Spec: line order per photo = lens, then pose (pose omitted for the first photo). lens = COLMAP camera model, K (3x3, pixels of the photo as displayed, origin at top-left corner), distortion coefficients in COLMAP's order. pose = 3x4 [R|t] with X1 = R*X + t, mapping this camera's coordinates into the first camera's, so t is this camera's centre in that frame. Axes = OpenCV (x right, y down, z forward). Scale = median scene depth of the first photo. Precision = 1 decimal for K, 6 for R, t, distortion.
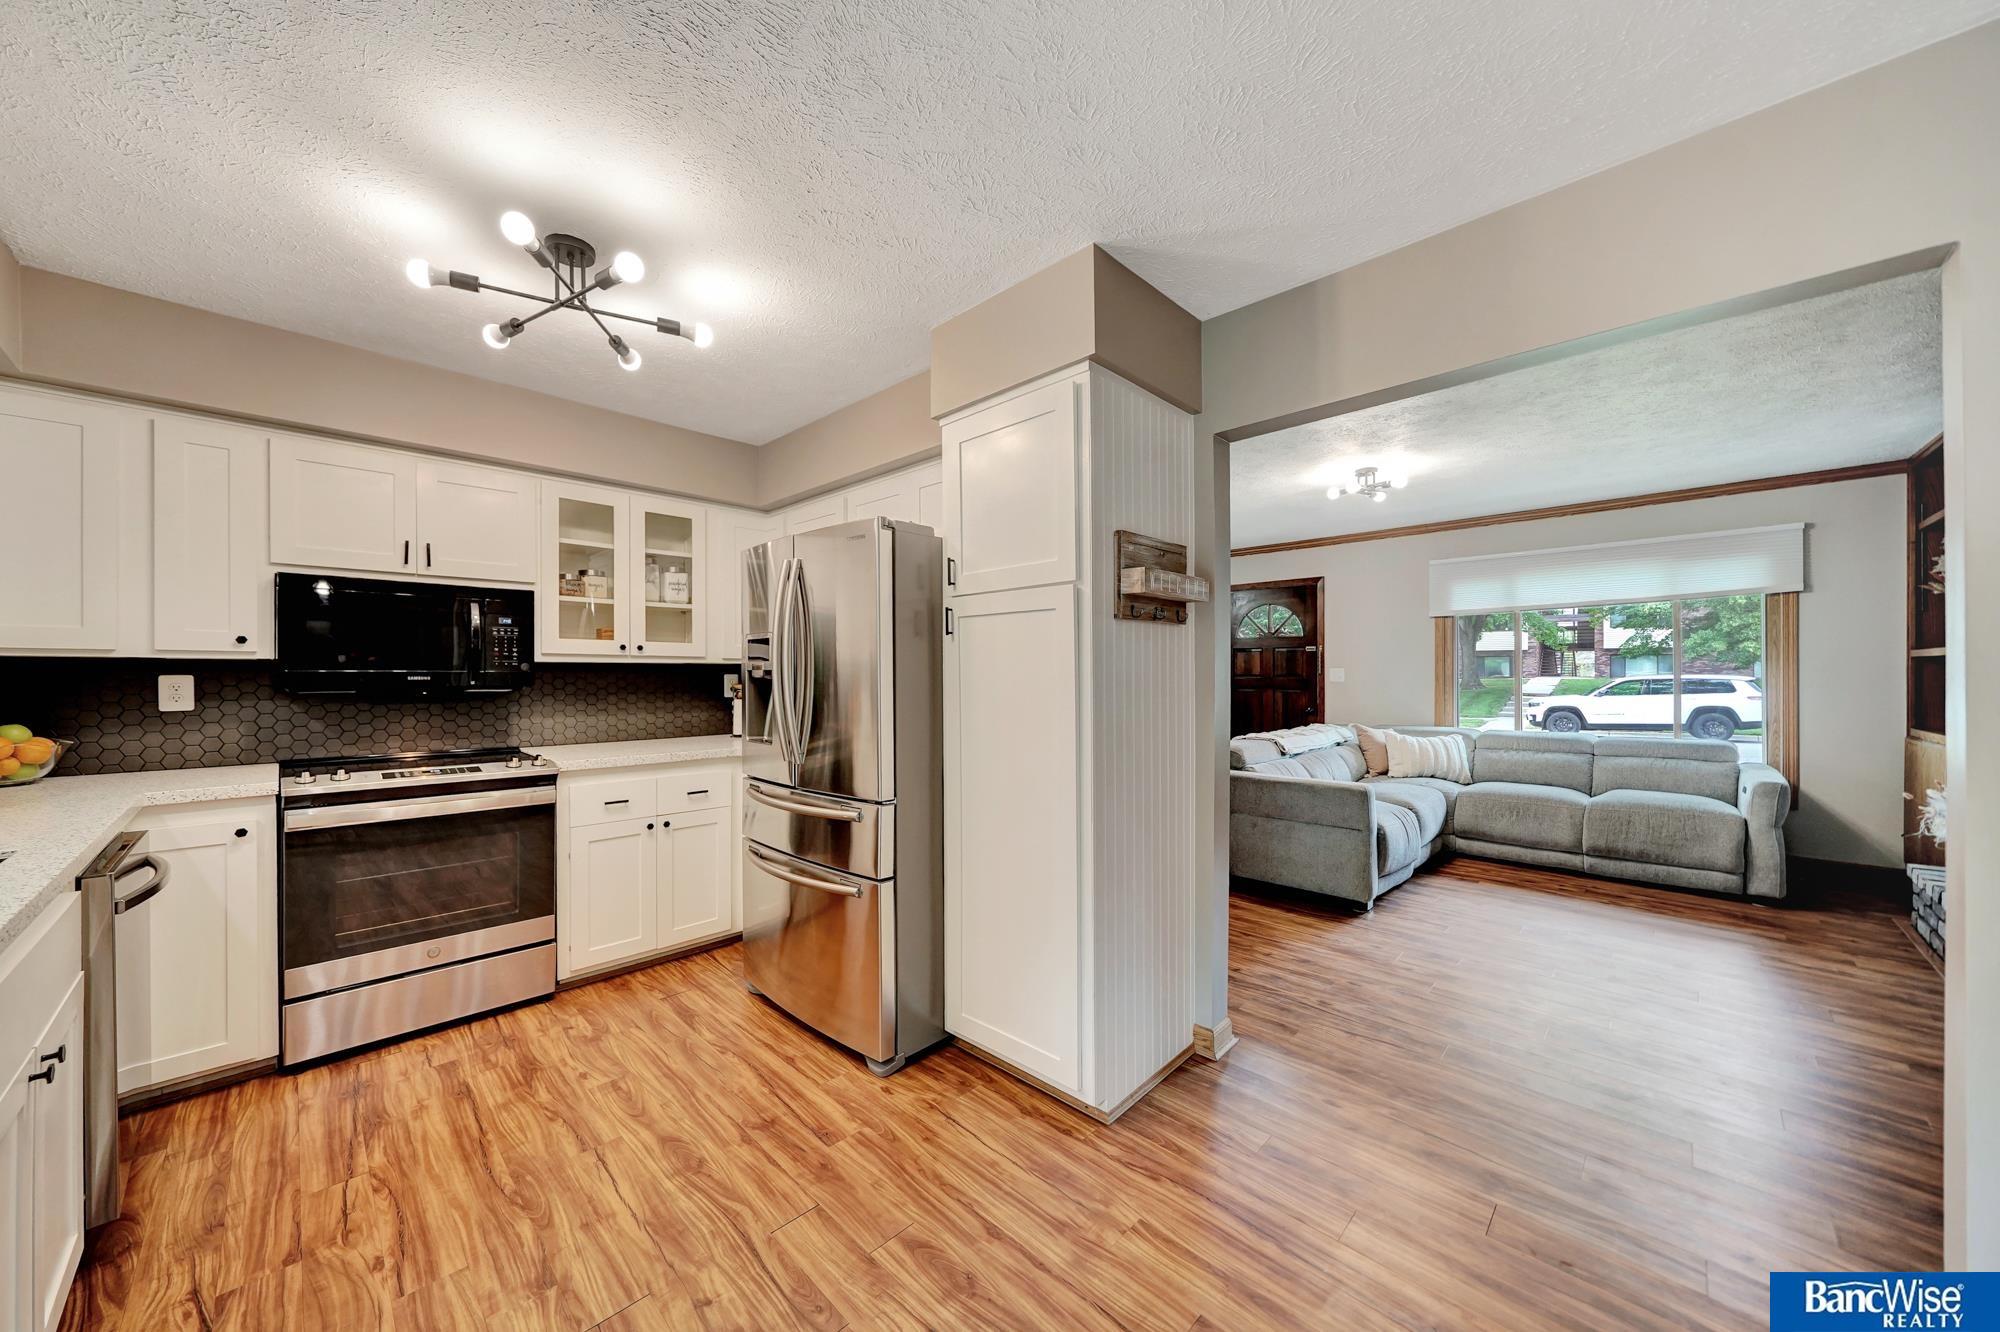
lens RADIAL K [[698.5, 0, 999.4], [0, 698.5, 671.5], [0, 0, 1]] dist [-0.000645, -0.000274]
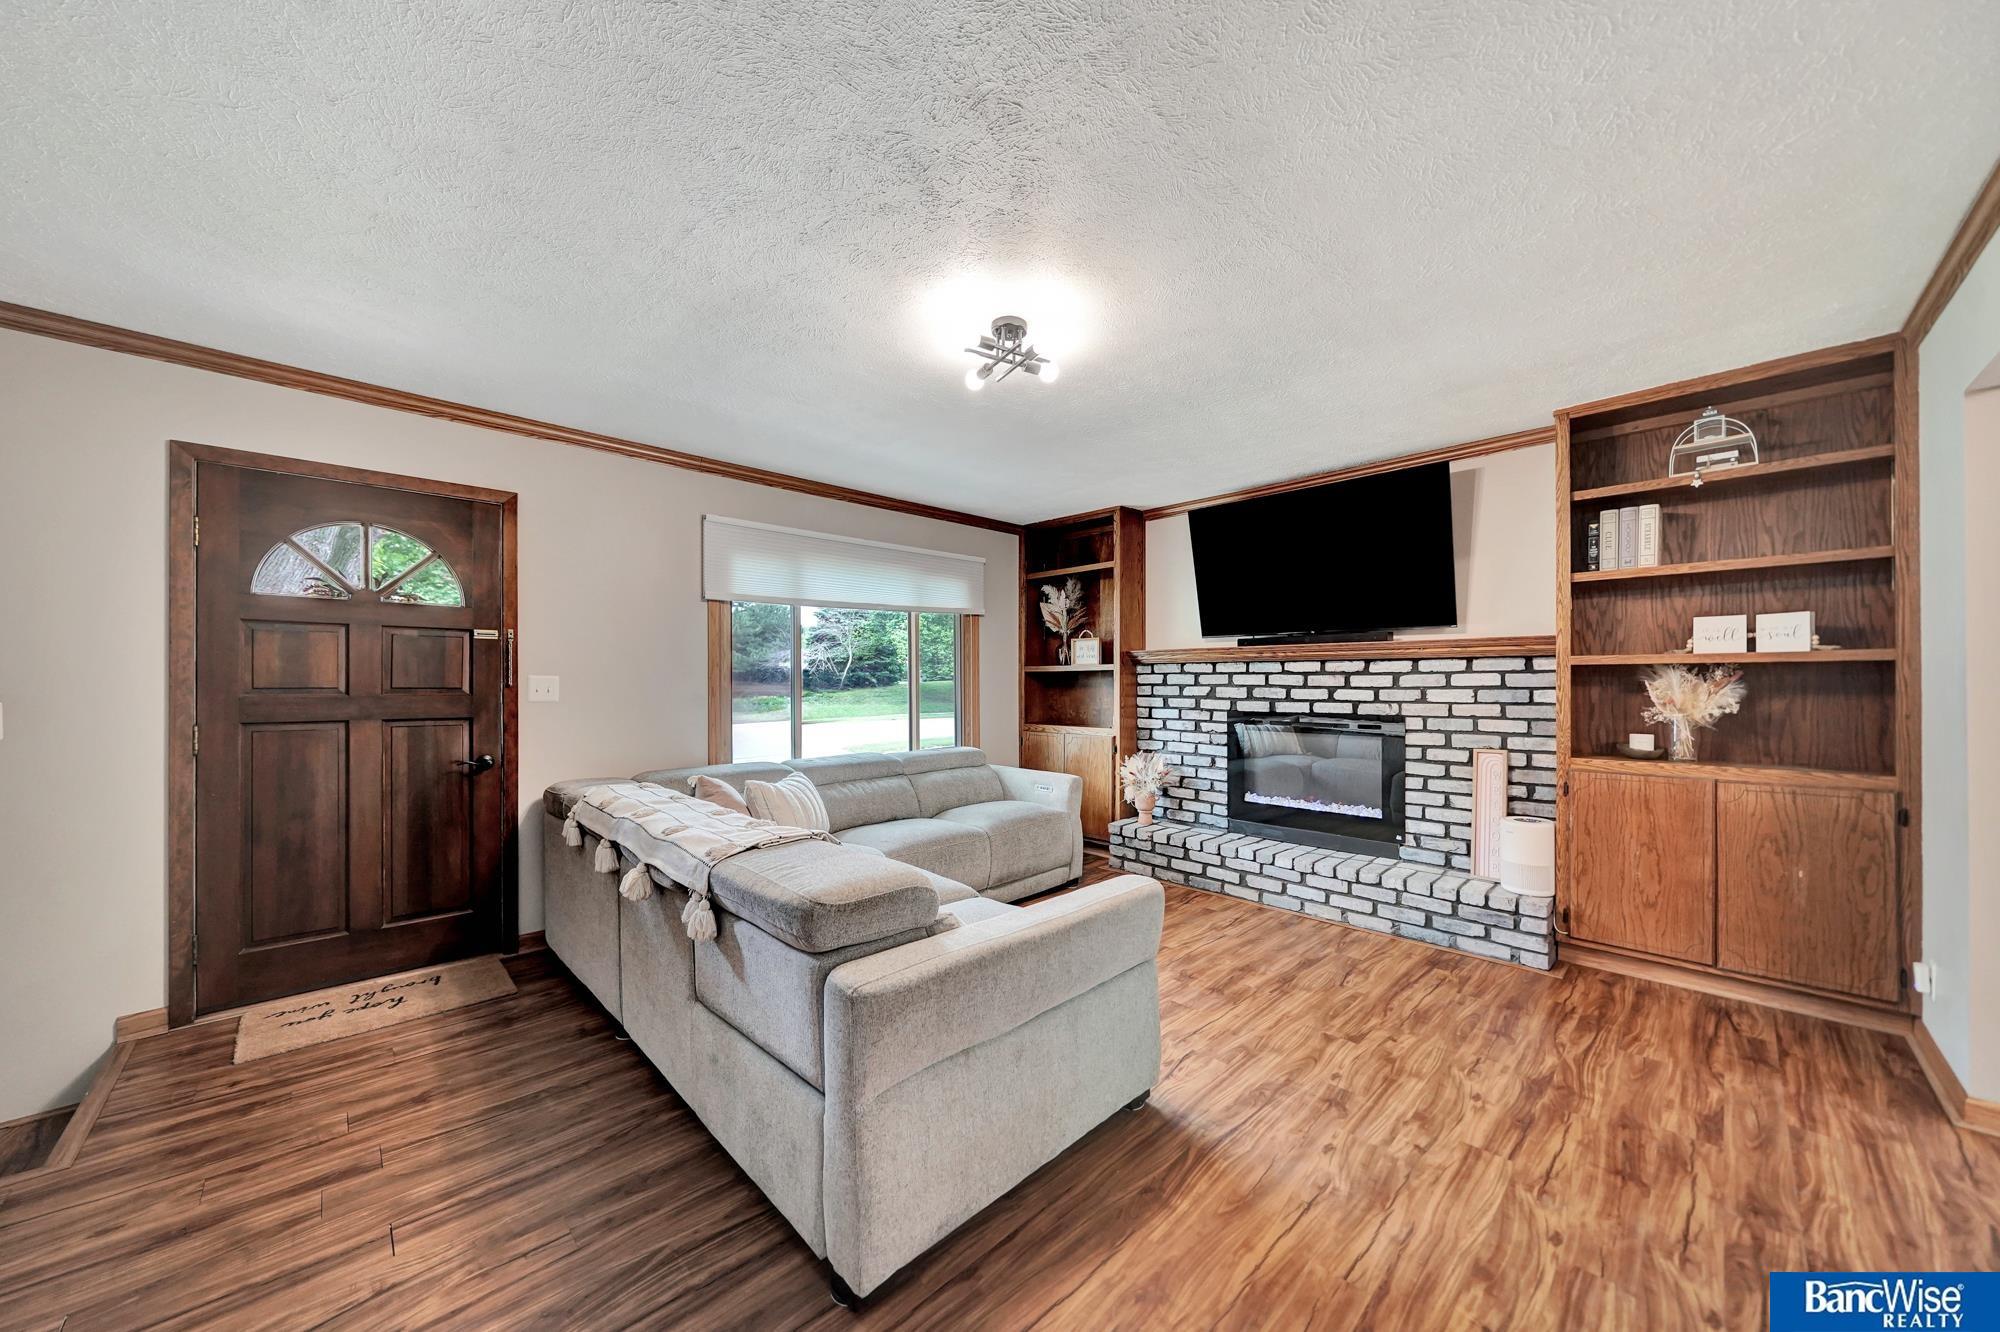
lens RADIAL K [[704.4, 0, 996.4], [0, 704.4, 679.1], [0, 0, 1]] dist [-0.003255, -0.000114]
pose [[0.033954, 0.010650, 0.999367, -0.043992], [0.002456, 0.999939, -0.010740, 0.005855], [-0.999420, 0.002820, 0.033926, 0.915775]]
